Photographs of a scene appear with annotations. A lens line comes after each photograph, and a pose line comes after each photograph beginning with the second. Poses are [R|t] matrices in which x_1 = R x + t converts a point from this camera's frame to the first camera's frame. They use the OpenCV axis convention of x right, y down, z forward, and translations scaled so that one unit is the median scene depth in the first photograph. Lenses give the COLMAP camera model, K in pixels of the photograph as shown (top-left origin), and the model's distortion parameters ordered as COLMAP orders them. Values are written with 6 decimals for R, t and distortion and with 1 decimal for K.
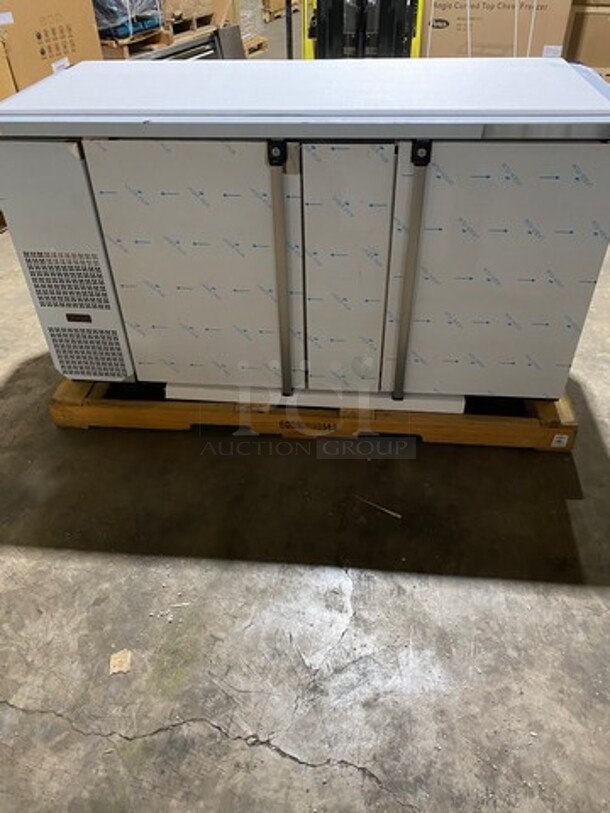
lens RADIAL K [[615.3, 0, 310.5], [0, 615.3, 403.0], [0, 0, 1]] dist [0.041366, -0.060773]
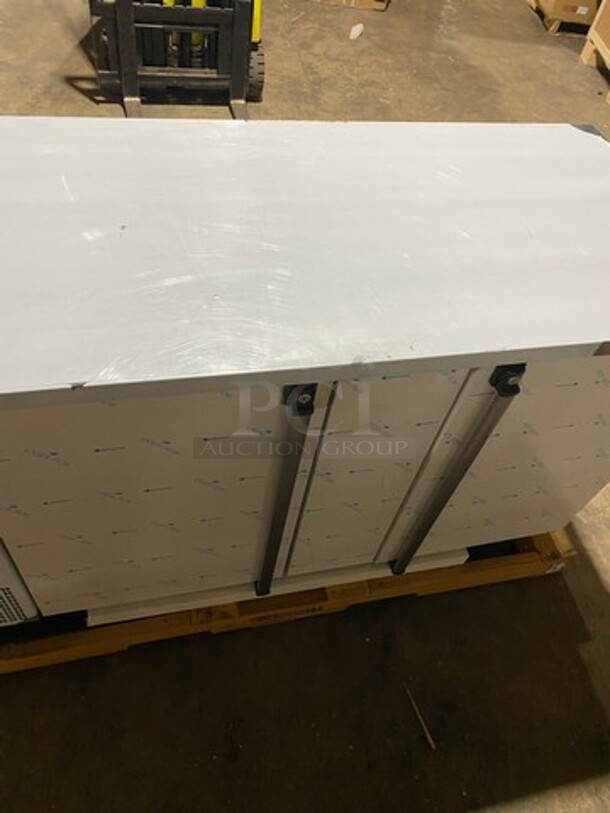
lens RADIAL K [[615.3, 0, 310.5], [0, 615.3, 403.0], [0, 0, 1]] dist [0.041366, -0.060773]
pose [[0.936000, -0.153687, 0.316677, -0.185015], [0.075294, 0.966244, 0.246382, -0.415718], [-0.343853, -0.206770, 0.915976, 0.322626]]
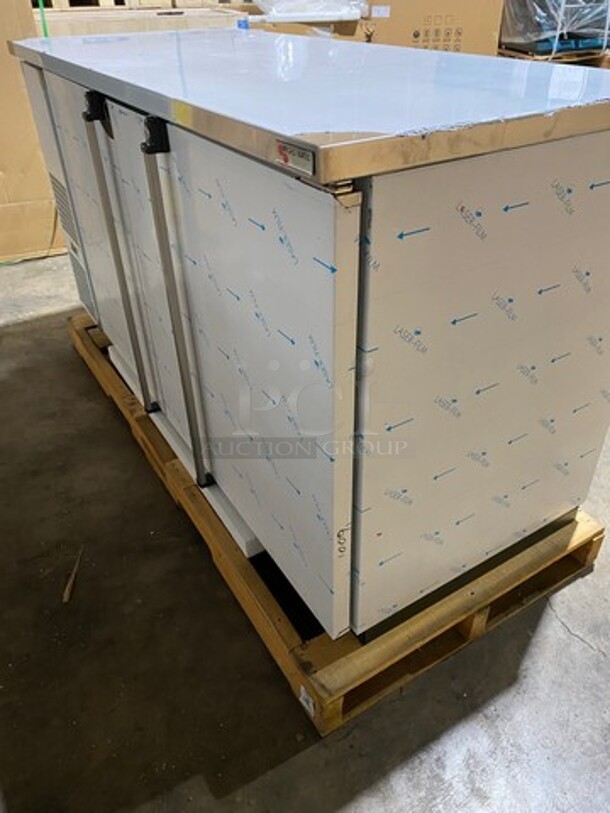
lens RADIAL K [[615.3, 0, 310.5], [0, 615.3, 403.0], [0, 0, 1]] dist [0.041366, -0.060773]
pose [[0.608574, 0.460961, -0.645874, 0.625362], [-0.489928, 0.858564, 0.151123, -0.262921], [0.624185, 0.224462, 0.748338, 0.483158]]
